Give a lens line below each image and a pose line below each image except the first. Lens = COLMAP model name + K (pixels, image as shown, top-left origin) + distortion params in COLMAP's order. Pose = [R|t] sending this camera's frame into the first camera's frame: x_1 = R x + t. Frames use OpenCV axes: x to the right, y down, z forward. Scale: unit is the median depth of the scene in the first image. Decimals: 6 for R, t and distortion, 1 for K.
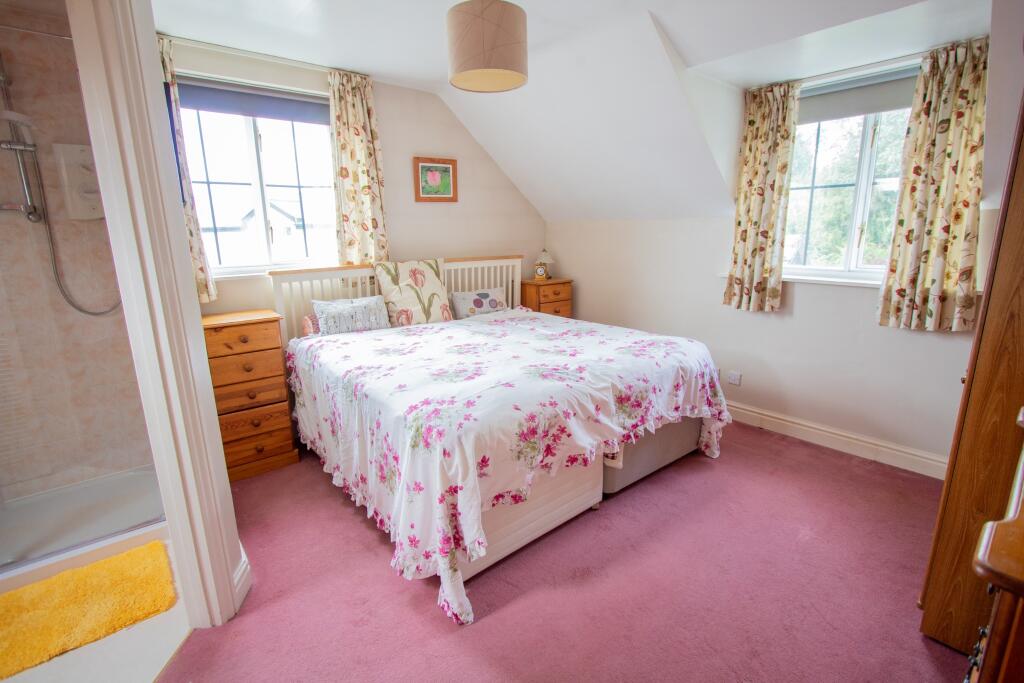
lens RADIAL K [[486.0, 0, 514.0], [0, 486.0, 322.5], [0, 0, 1]] dist [-0.002782, -0.000230]
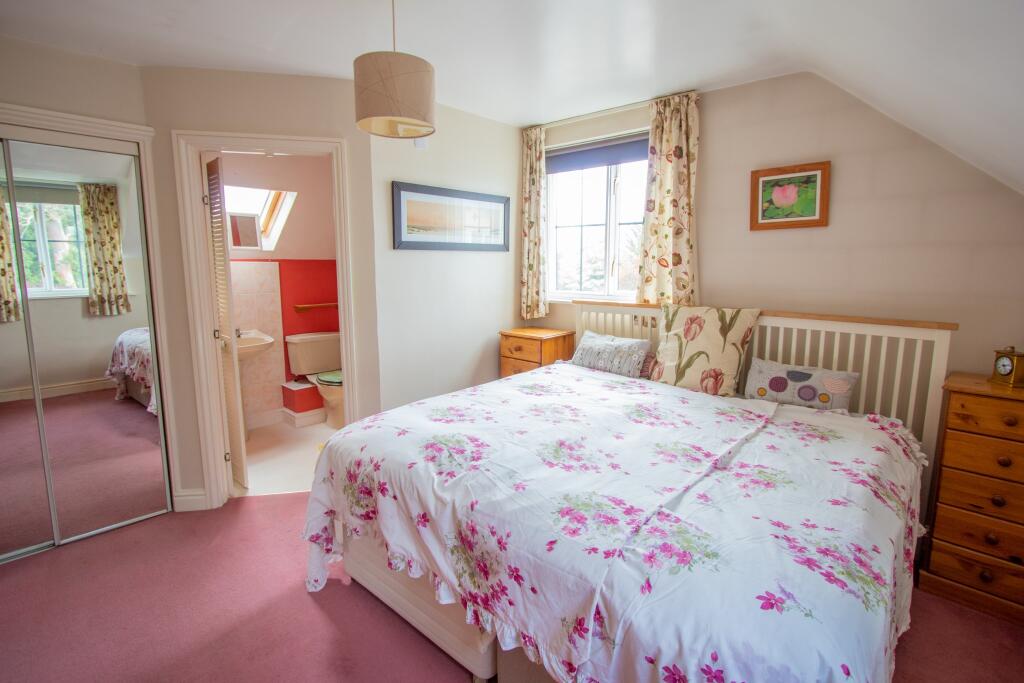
lens RADIAL K [[486.0, 0, 514.0], [0, 486.0, 322.5], [0, 0, 1]] dist [-0.002782, -0.000230]
pose [[0.130349, 0.138514, -0.981745, 0.553238], [-0.189899, 0.975349, 0.112398, -0.138959], [0.973112, 0.171781, 0.153440, 0.615643]]
